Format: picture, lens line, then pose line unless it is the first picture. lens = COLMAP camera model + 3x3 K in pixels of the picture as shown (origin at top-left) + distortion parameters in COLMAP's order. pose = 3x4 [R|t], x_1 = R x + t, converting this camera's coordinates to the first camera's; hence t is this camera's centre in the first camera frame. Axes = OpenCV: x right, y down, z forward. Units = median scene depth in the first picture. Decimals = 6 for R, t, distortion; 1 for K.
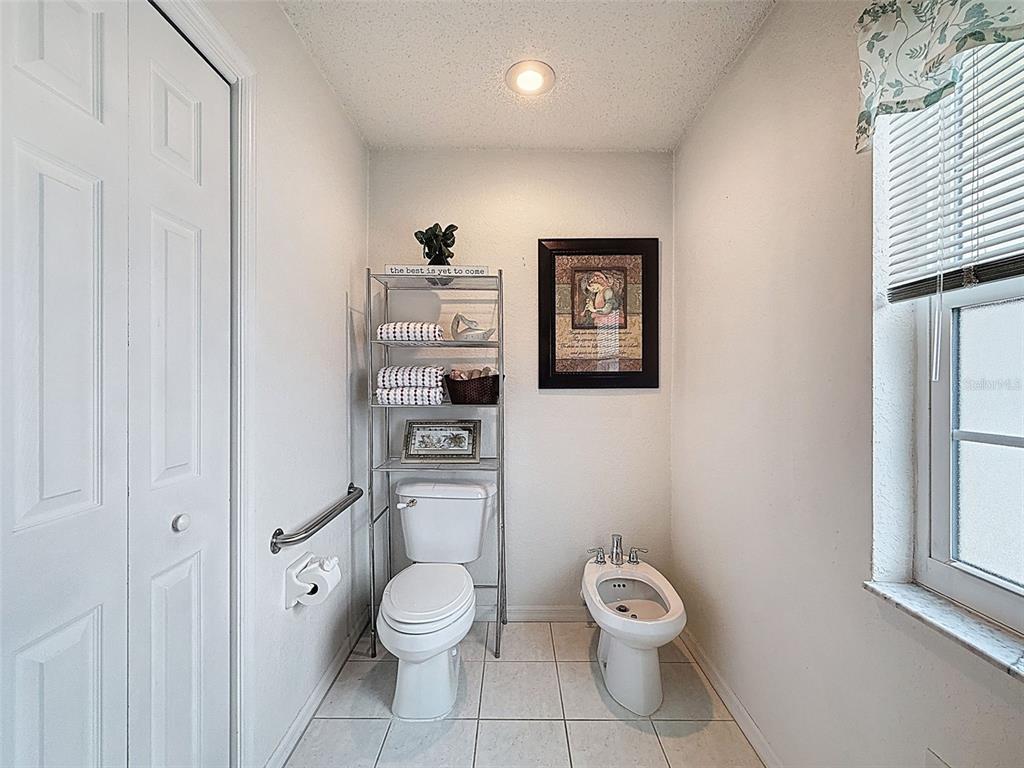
lens RADIAL K [[409.0, 0, 513.5], [0, 409.0, 386.8], [0, 0, 1]] dist [0.001183, 0.000656]
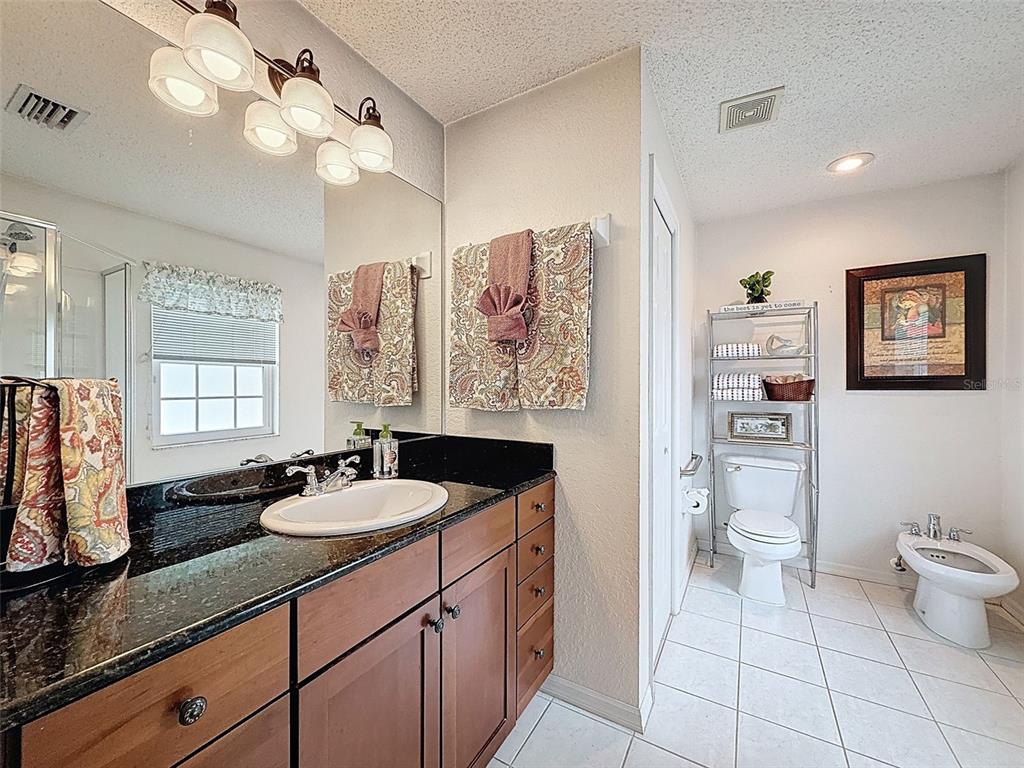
lens RADIAL K [[409.0, 0, 513.5], [0, 409.0, 386.8], [0, 0, 1]] dist [0.001183, 0.000656]
pose [[0.866593, 0.001878, -0.499012, -0.204988], [-0.004375, 0.999983, -0.003834, 0.003817], [0.498997, 0.005506, 0.866586, -0.616066]]
